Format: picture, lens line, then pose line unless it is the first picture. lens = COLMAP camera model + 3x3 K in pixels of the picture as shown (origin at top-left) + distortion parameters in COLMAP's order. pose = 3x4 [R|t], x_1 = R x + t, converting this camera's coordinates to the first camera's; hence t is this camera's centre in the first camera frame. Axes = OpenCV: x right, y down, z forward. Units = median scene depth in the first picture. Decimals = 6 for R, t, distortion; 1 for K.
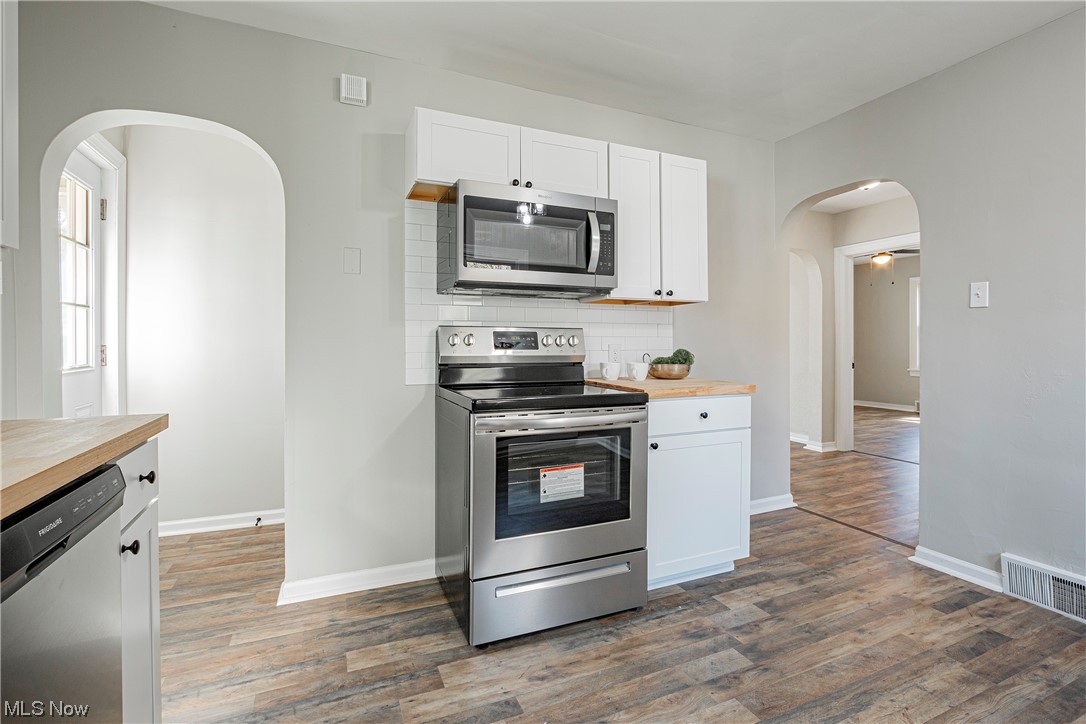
lens RADIAL K [[499.5, 0, 532.6], [0, 499.5, 345.1], [0, 0, 1]] dist [-0.016665, 0.001867]
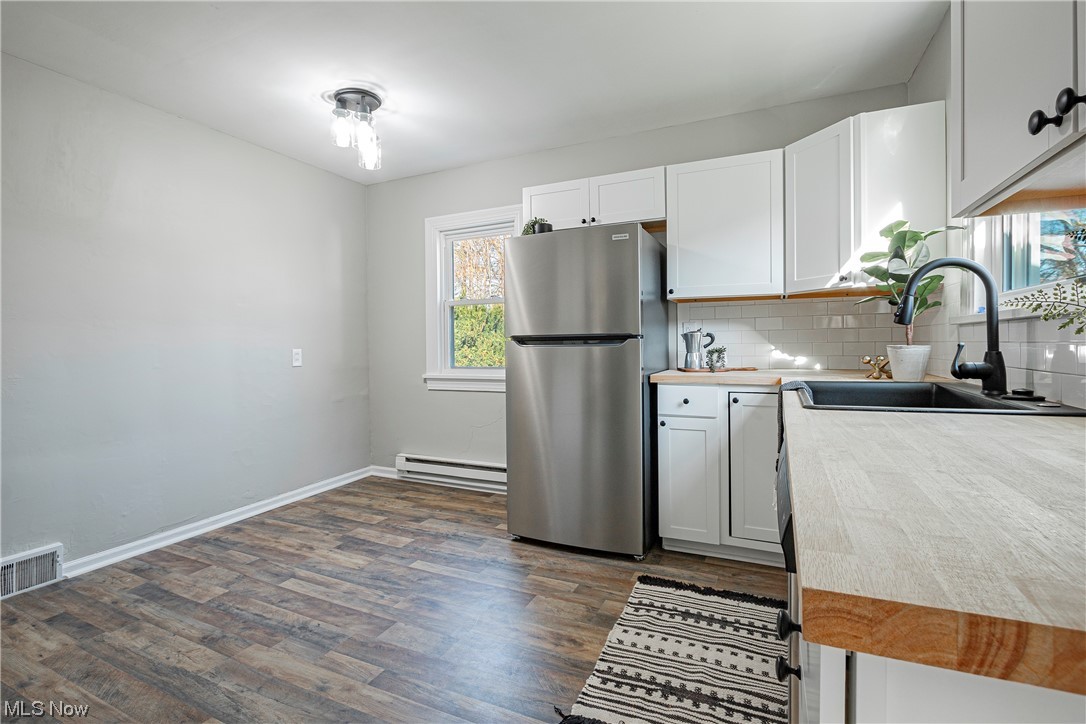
lens RADIAL K [[499.5, 0, 541.9], [0, 499.5, 344.7], [0, 0, 1]] dist [-0.016665, 0.001867]
pose [[-0.658140, 0.004700, 0.752881, -0.630974], [0.016362, 0.999834, 0.008061, -0.001447], [-0.752717, 0.017624, -0.658108, 0.979479]]
